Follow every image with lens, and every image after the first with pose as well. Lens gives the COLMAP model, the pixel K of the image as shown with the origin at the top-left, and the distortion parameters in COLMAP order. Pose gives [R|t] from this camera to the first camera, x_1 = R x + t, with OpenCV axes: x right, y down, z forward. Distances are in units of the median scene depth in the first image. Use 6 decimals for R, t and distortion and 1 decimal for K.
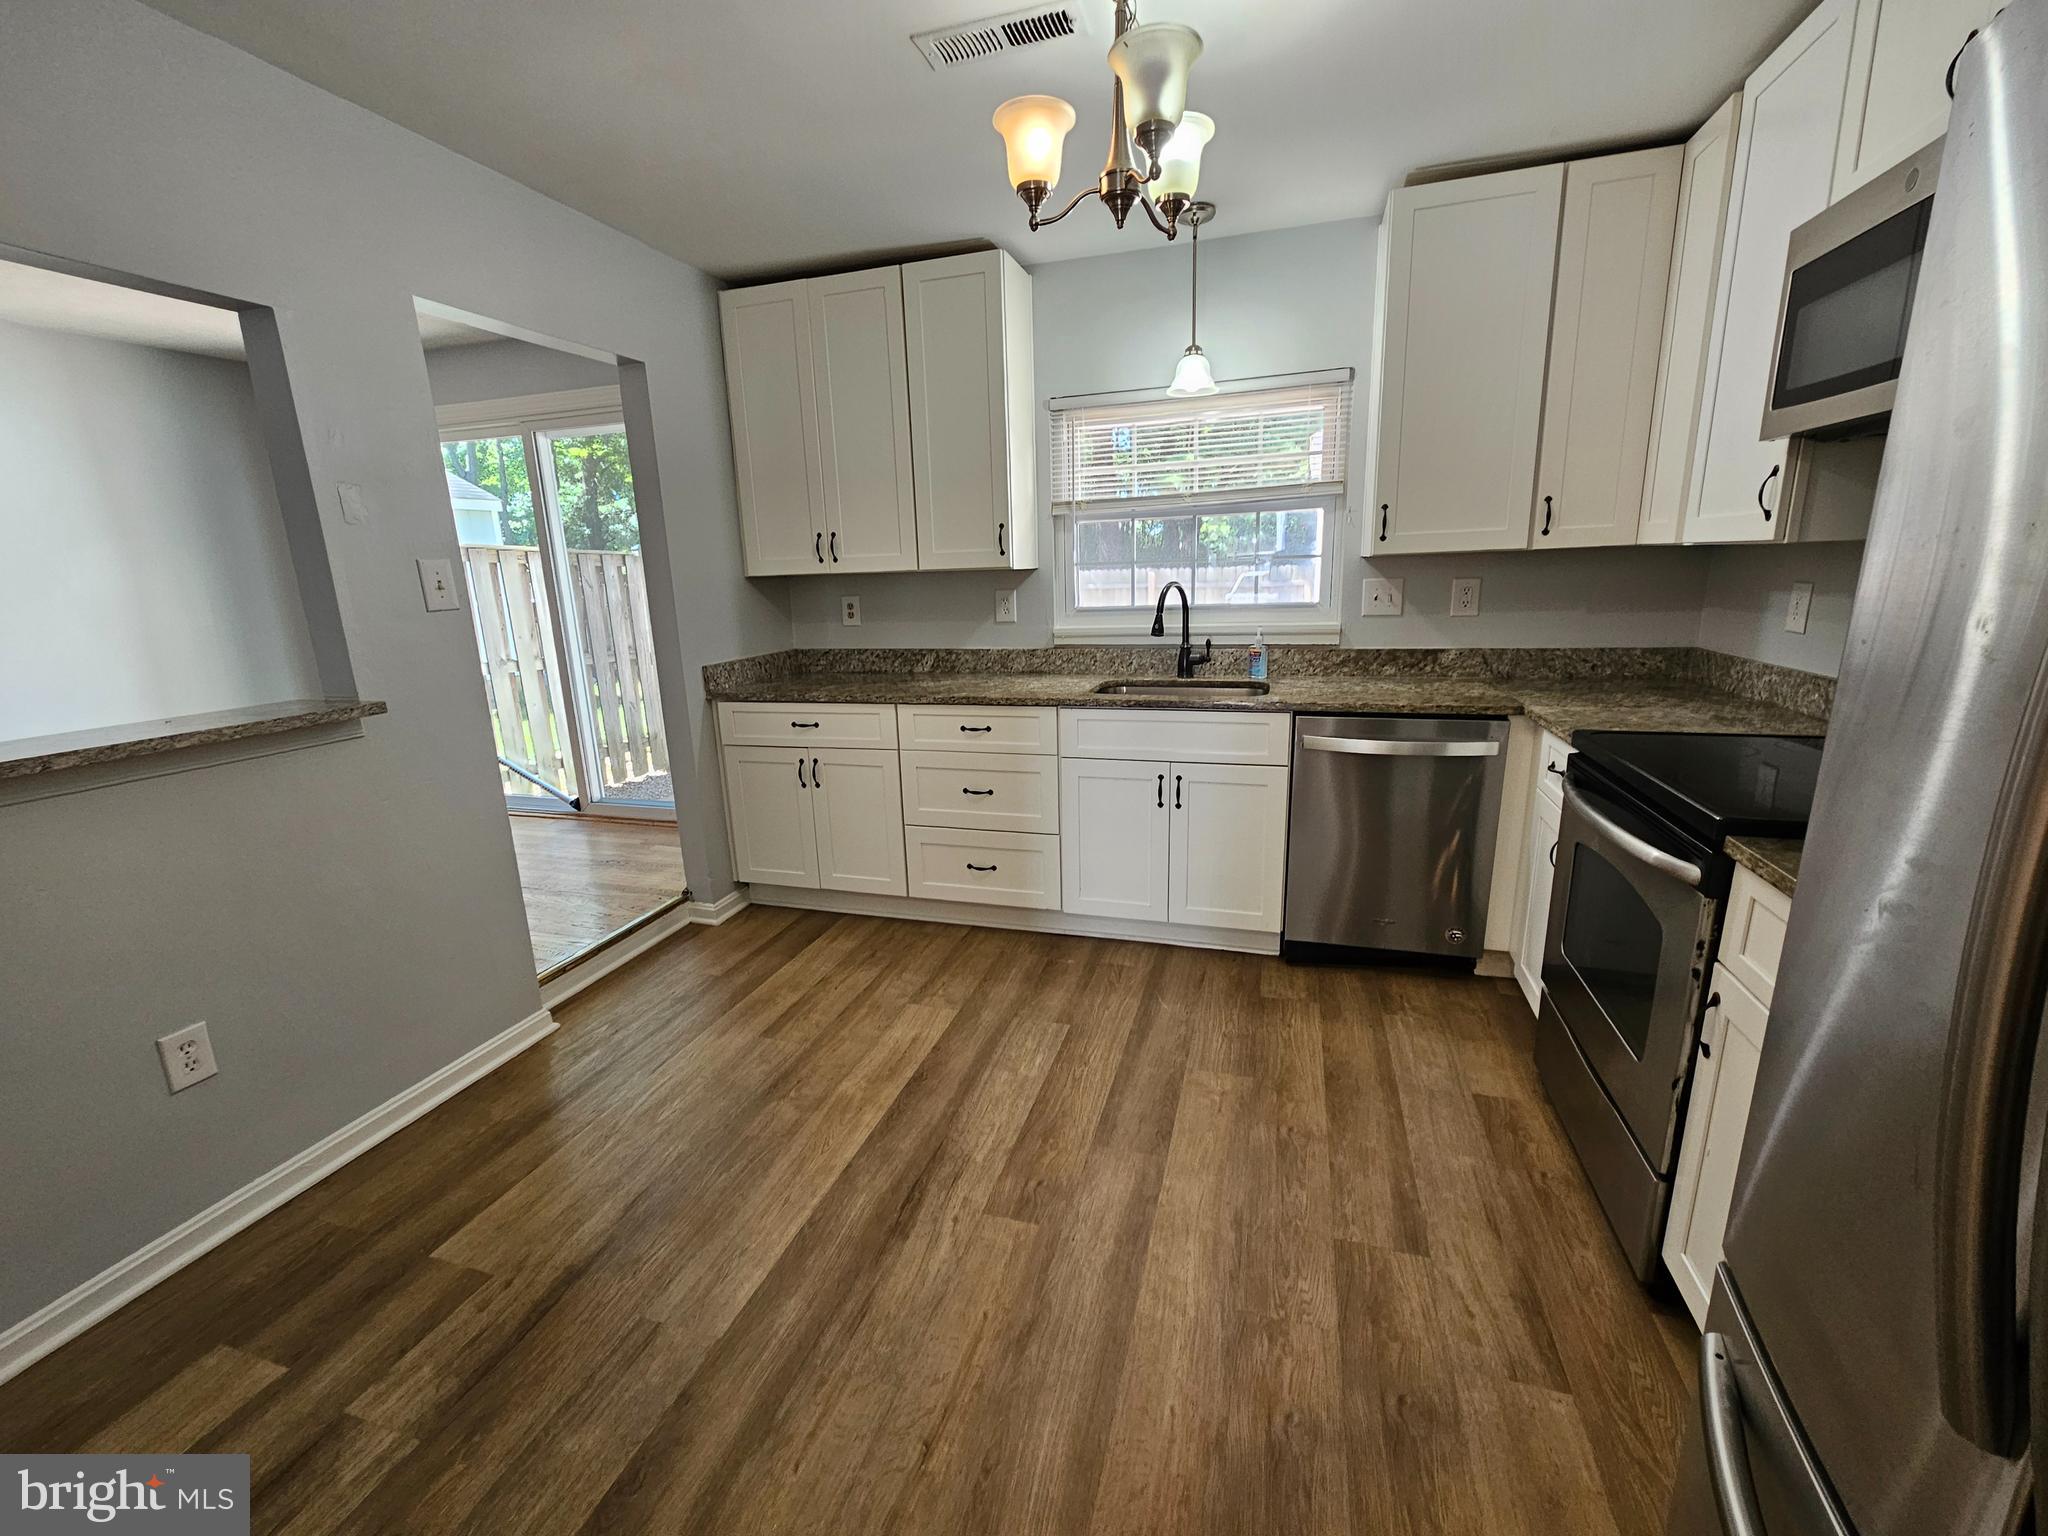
lens RADIAL K [[841.2, 0, 1016.0], [0, 841.2, 770.8], [0, 0, 1]] dist [0.000459, 0.000135]
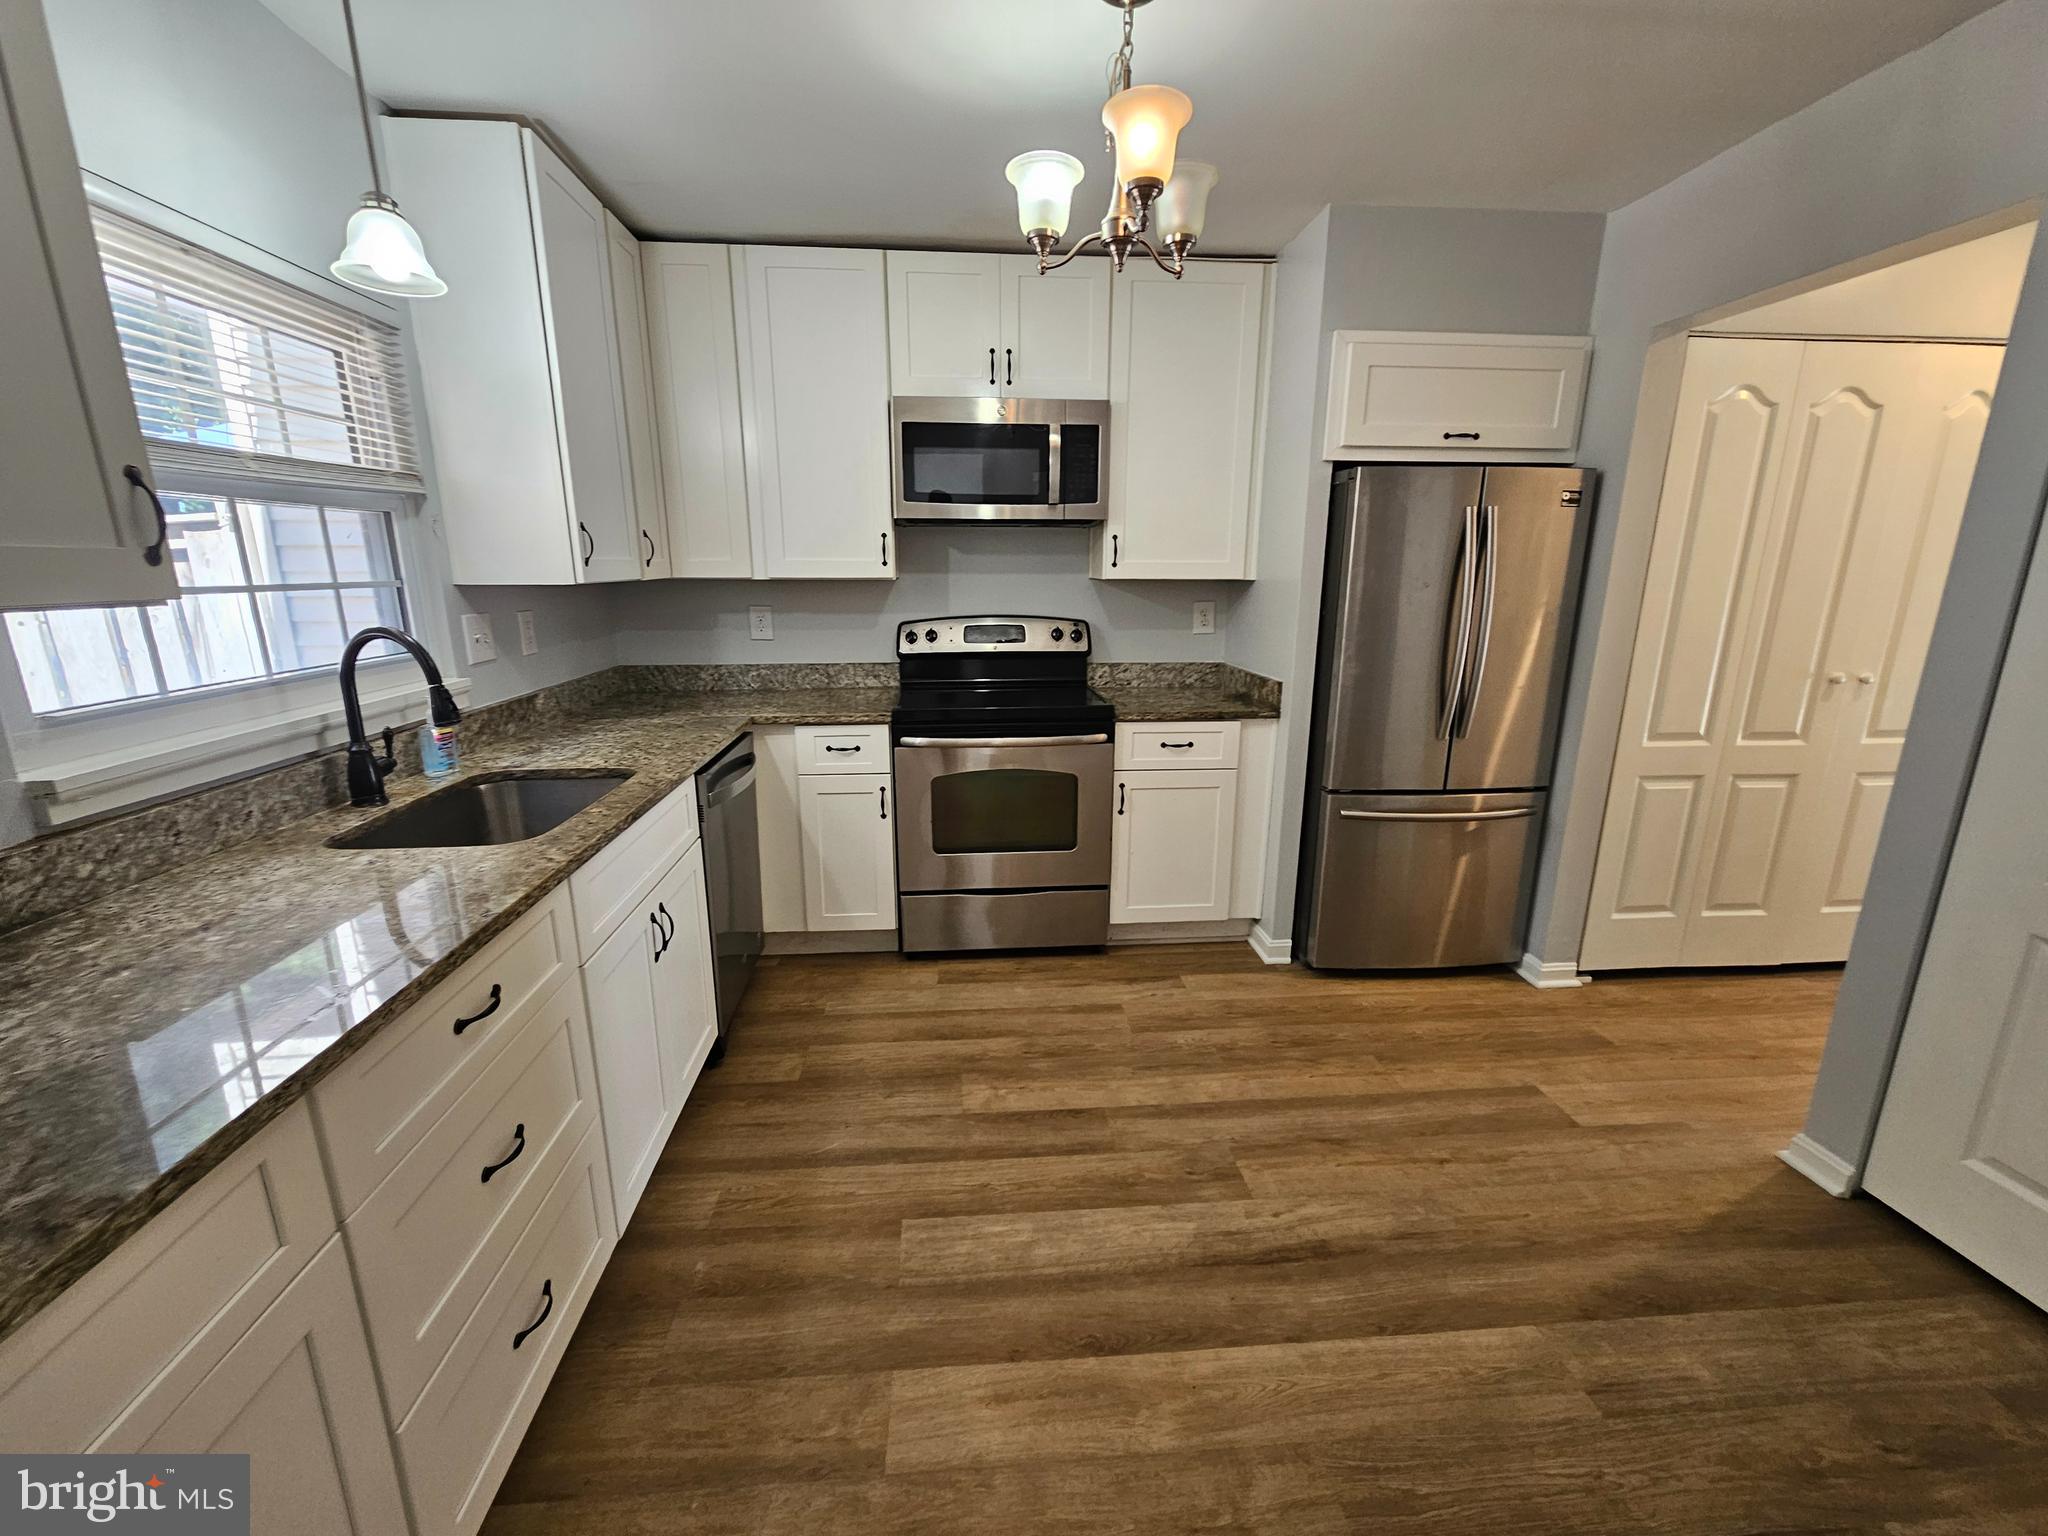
lens RADIAL K [[841.2, 0, 1017.3], [0, 841.2, 771.3], [0, 0, 1]] dist [0.000459, 0.000135]
pose [[-0.371544, -0.187488, 0.909287, -0.623749], [0.229687, 0.930389, 0.285692, -0.270626], [-0.899555, 0.314999, -0.302617, 1.121912]]
